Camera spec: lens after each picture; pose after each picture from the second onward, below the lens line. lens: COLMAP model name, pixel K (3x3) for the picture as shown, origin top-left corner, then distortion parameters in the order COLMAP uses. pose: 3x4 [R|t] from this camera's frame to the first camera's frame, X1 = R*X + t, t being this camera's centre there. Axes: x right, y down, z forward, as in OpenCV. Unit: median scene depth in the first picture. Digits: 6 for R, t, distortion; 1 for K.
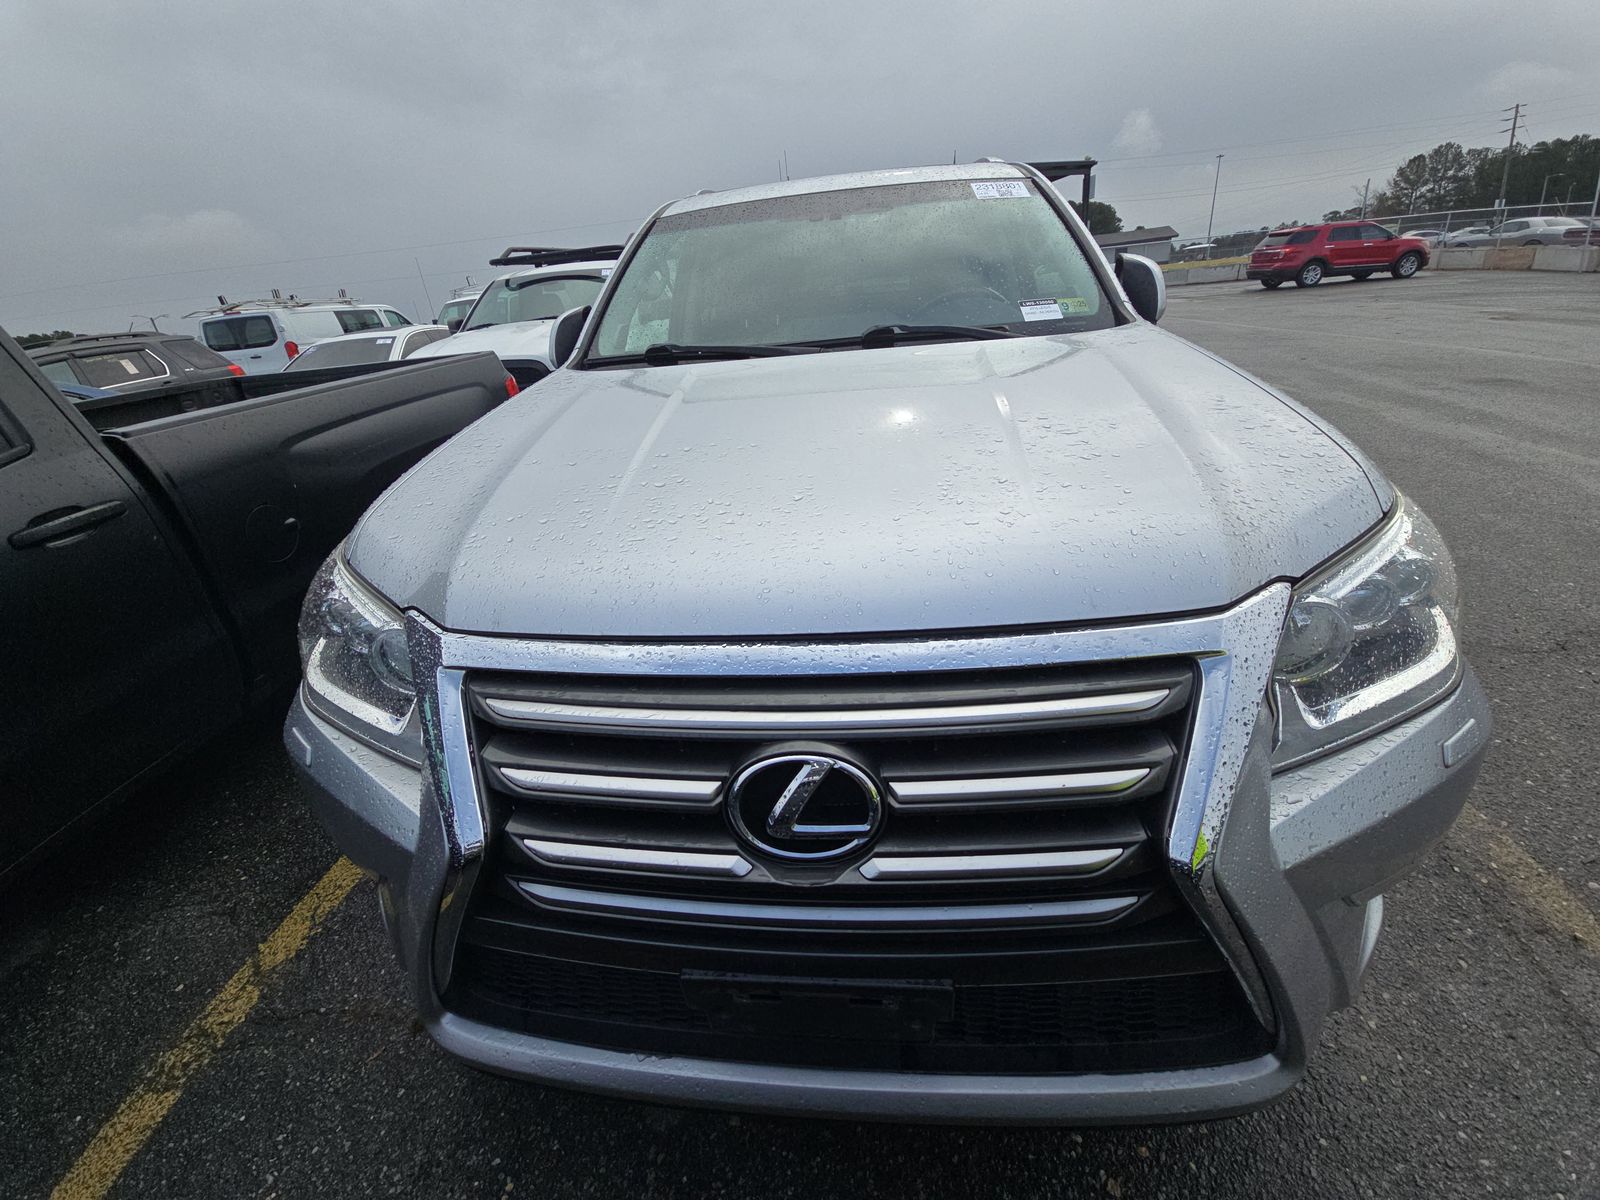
lens RADIAL K [[640.9, 0, 779.8], [0, 640.9, 601.0], [0, 0, 1]] dist [0.040779, -0.024060]
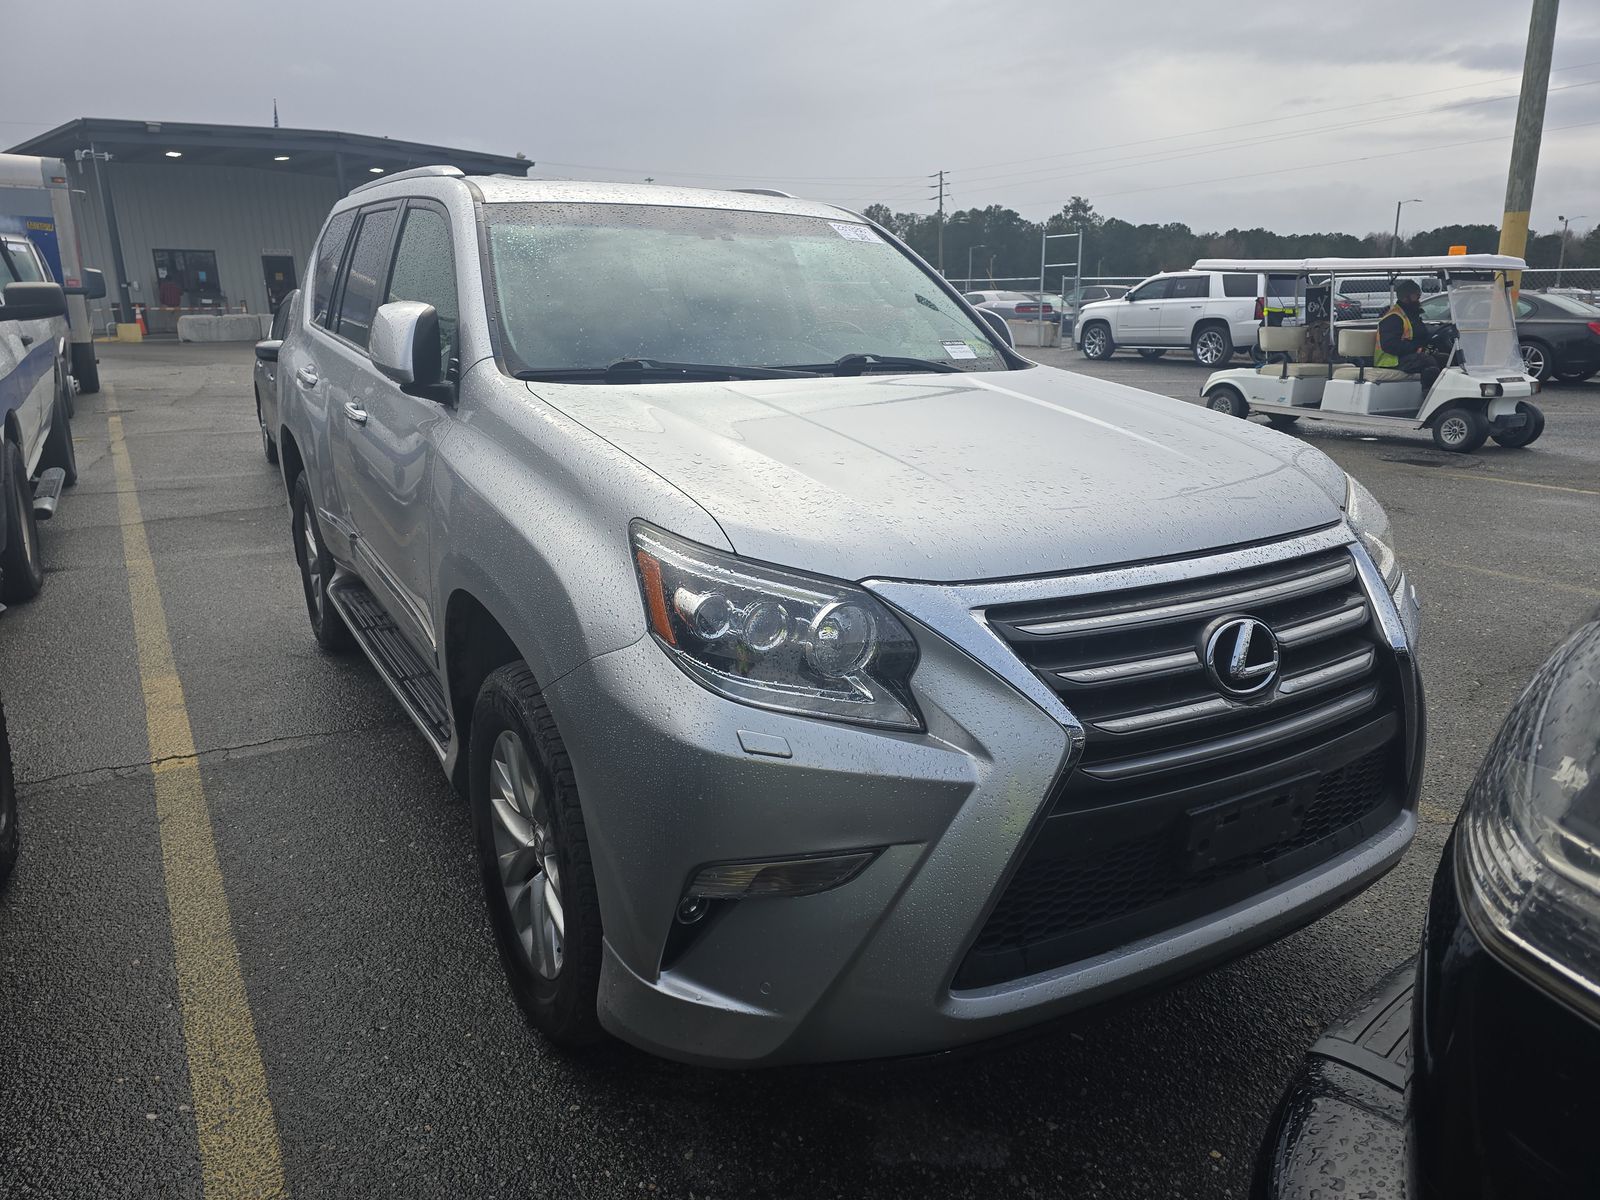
lens RADIAL K [[1079.2, 0, 792.5], [0, 1079.2, 592.3], [0, 0, 1]] dist [0.074513, -0.055544]
pose [[0.794401, -0.066803, 0.603709, -0.936668], [0.186534, 0.972734, -0.137816, 0.135498], [-0.578042, 0.222093, 0.785202, -0.158645]]
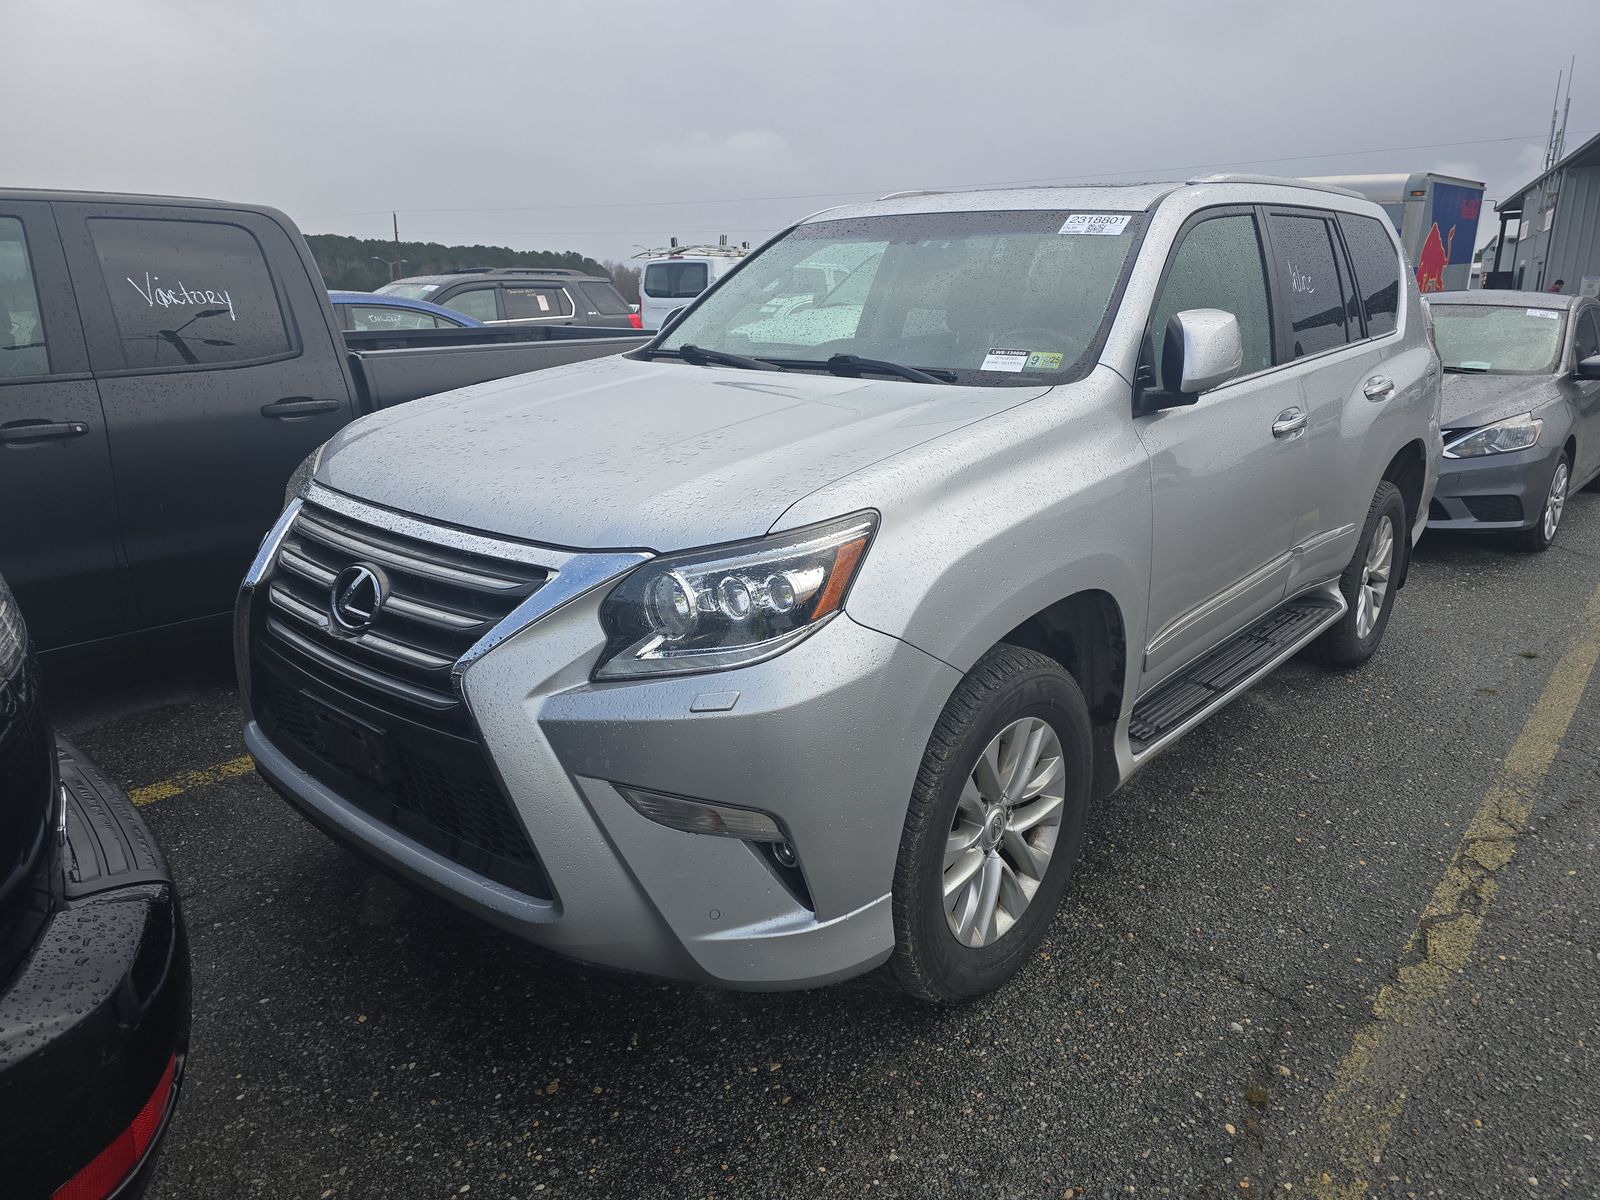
lens RADIAL K [[1079.2, 0, 792.5], [0, 1079.2, 592.3], [0, 0, 1]] dist [0.074513, -0.055544]
pose [[0.808380, 0.247073, -0.534301, 1.042436], [-0.320920, 0.945882, -0.048144, 0.029129], [0.493490, 0.210386, 0.843922, -0.363973]]
